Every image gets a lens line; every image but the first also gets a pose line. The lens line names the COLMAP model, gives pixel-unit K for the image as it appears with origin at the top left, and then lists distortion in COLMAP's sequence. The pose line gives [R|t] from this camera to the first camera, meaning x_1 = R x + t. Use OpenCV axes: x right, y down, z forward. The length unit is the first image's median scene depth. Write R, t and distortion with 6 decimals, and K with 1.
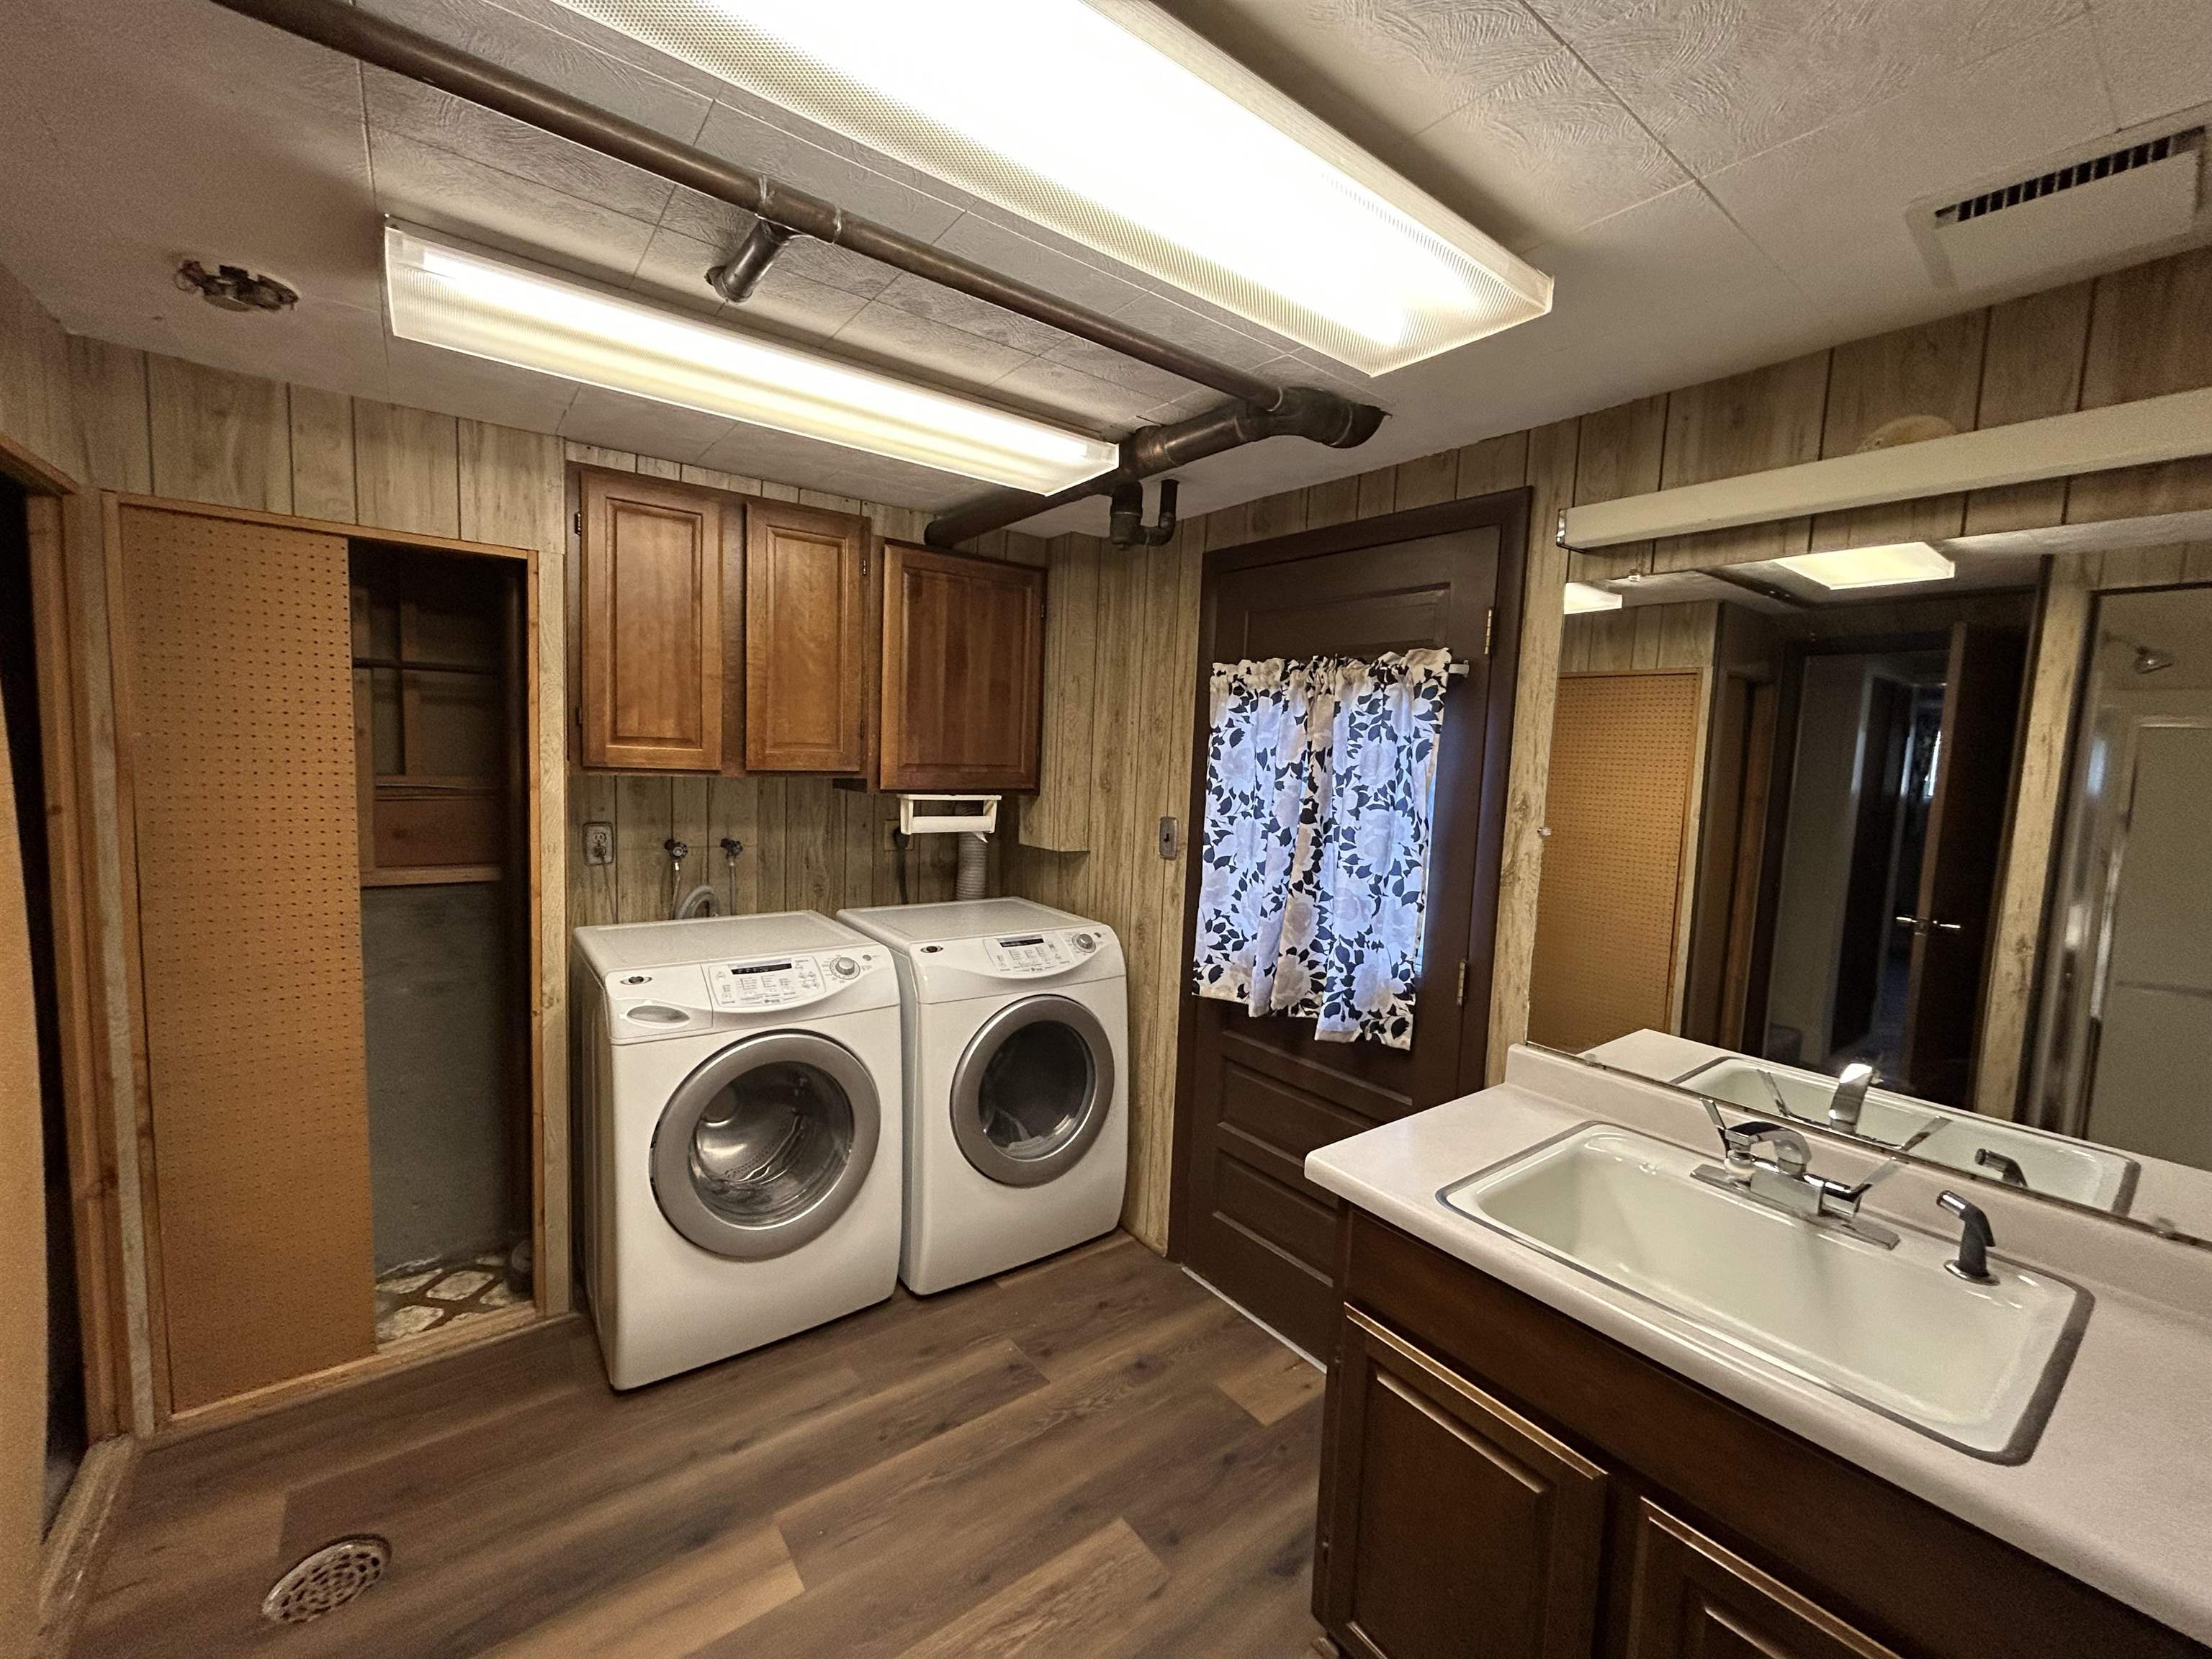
lens RADIAL K [[891.5, 0, 1098.6], [0, 891.5, 829.5], [0, 0, 1]] dist [-0.000948, 0.000336]
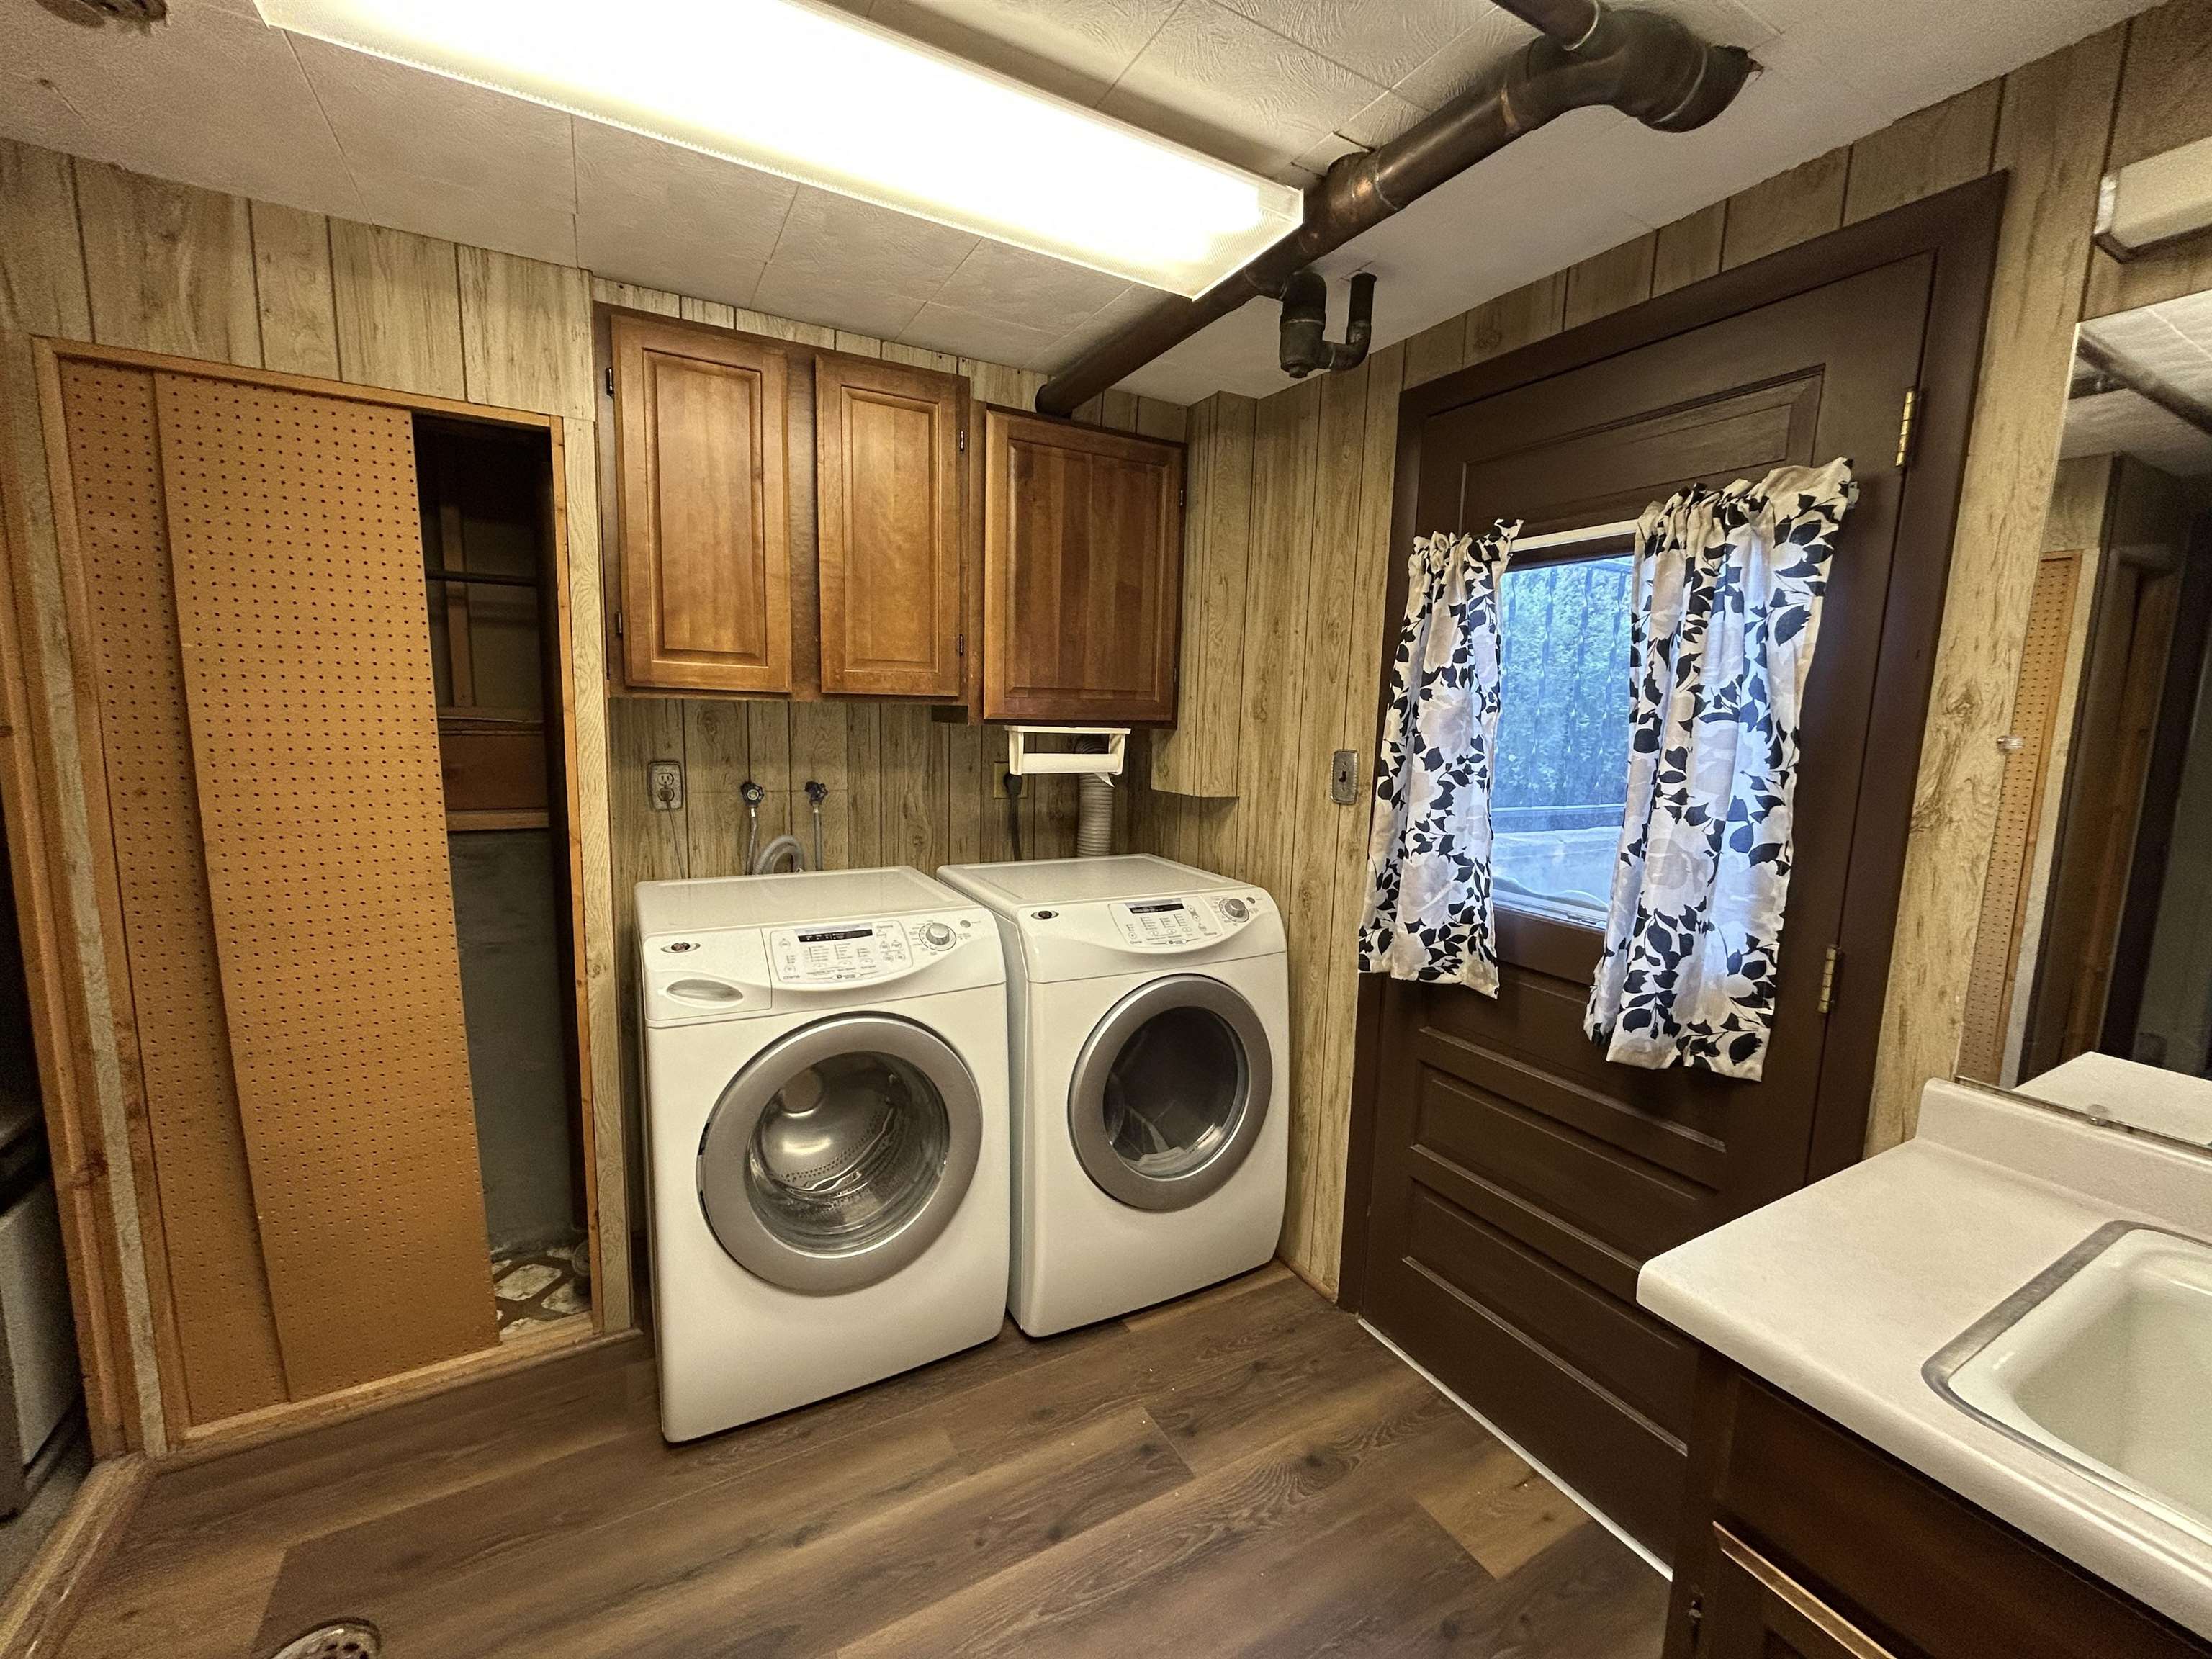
lens RADIAL K [[891.5, 0, 1098.6], [0, 891.5, 829.5], [0, 0, 1]] dist [-0.000948, 0.000336]
pose [[0.990231, 0.003923, -0.139385, -0.029205], [0.001427, 0.999267, 0.038264, 0.028270], [0.139433, -0.038089, 0.989499, 0.224078]]
